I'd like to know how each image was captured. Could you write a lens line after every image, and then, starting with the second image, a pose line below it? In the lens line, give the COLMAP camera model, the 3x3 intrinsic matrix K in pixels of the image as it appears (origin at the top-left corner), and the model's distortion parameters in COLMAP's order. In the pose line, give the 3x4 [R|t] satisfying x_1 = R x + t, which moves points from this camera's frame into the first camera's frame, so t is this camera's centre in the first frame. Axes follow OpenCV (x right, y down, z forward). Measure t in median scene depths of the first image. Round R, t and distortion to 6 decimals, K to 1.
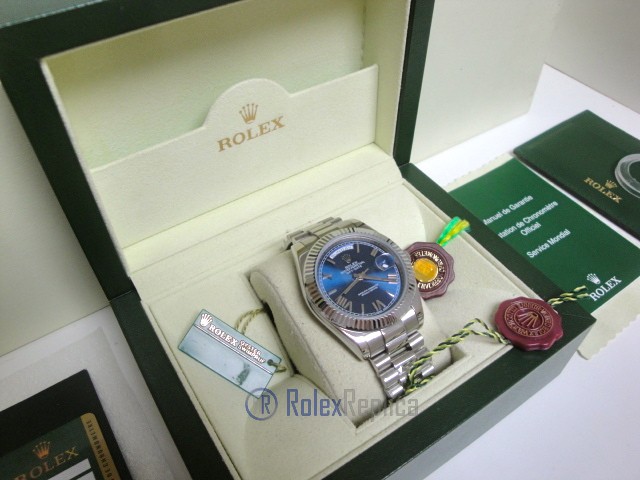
lens RADIAL K [[524.0, 0, 316.3], [0, 524.0, 238.1], [0, 0, 1]] dist [-0.164740, 0.125214]
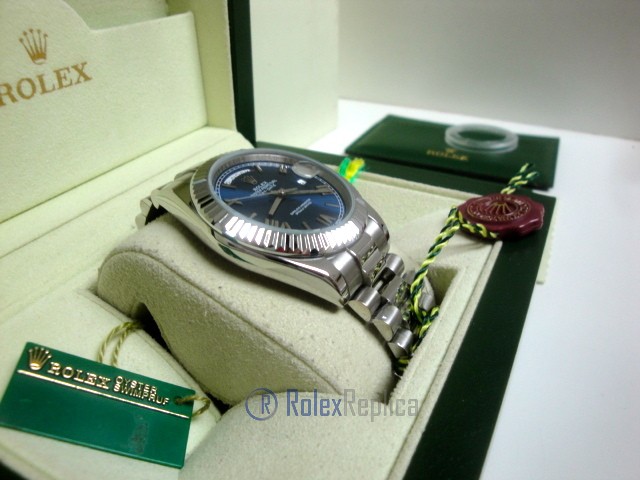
lens RADIAL K [[524.6, 0, 320.0], [0, 524.6, 240.0], [0, 0, 1]] dist [-0.174452, 0.138734]
pose [[0.869731, -0.247537, 0.426957, -0.144807], [0.362051, 0.907935, -0.211121, 0.248331], [-0.335389, 0.338199, 0.879281, 0.397913]]
